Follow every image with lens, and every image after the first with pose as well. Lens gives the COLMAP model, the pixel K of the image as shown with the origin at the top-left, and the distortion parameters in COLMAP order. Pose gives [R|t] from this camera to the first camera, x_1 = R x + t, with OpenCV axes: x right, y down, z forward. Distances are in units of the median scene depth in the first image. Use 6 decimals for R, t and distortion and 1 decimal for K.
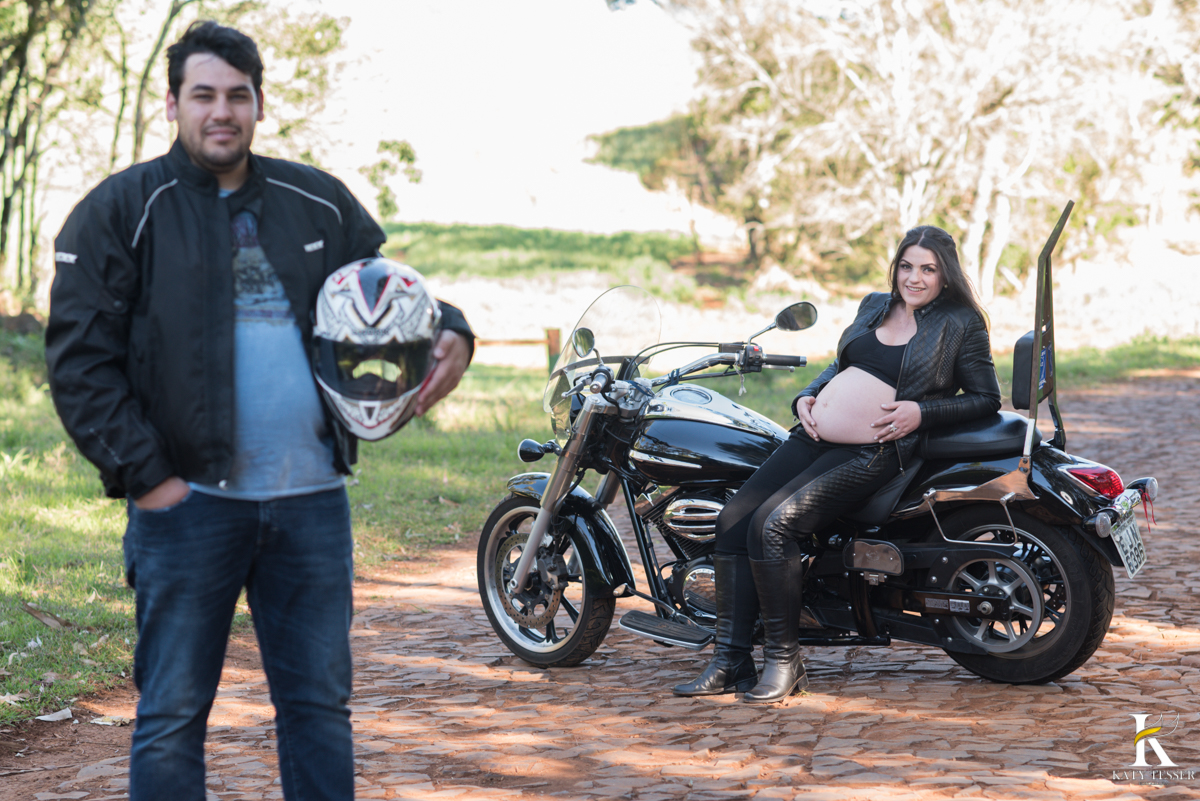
lens RADIAL K [[3185.0, 0, 600.0], [0, 3185.0, 400.5], [0, 0, 1]] dist [-0.035266, 0.012609]
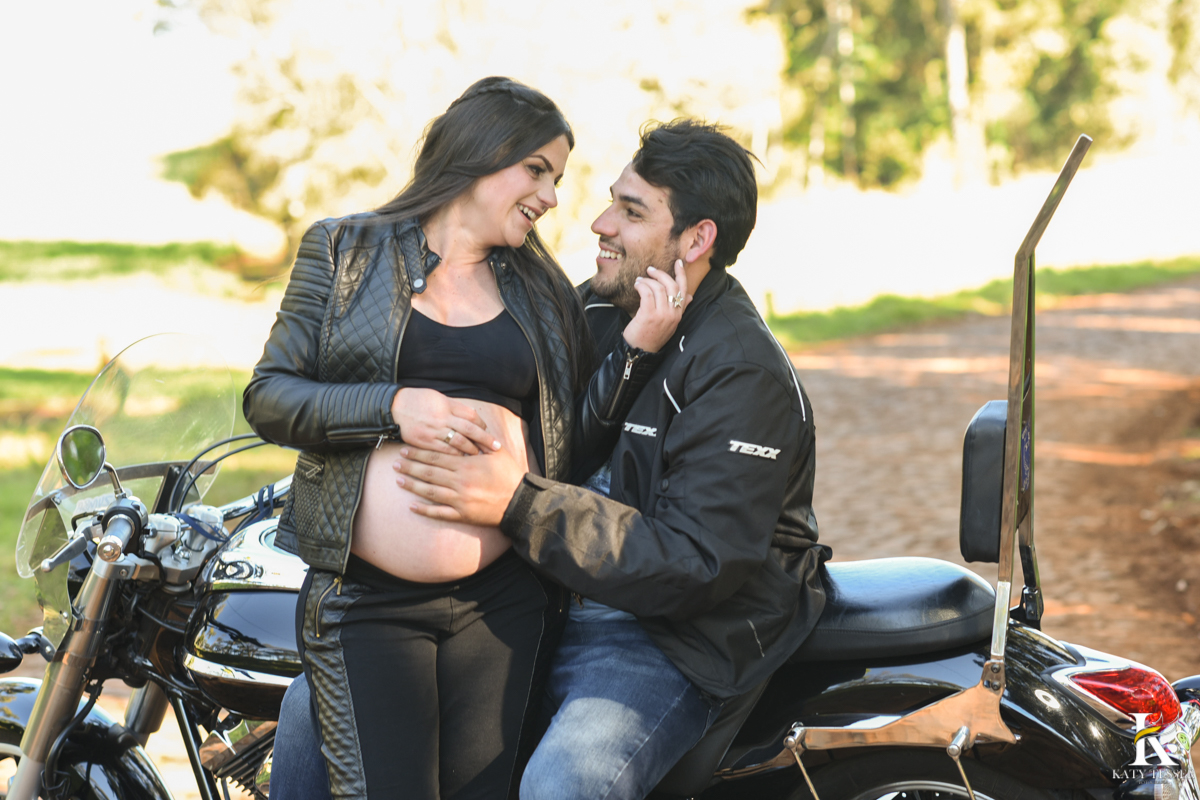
lens RADIAL K [[2830.0, 0, 600.0], [0, 2830.0, 400.0], [0, 0, 1]] dist [-0.135256, -0.304174]
pose [[0.987181, -0.036970, 0.155263, 0.006189], [0.035992, 0.999311, 0.009110, -0.026584], [-0.155493, -0.003405, 0.987831, 0.533594]]
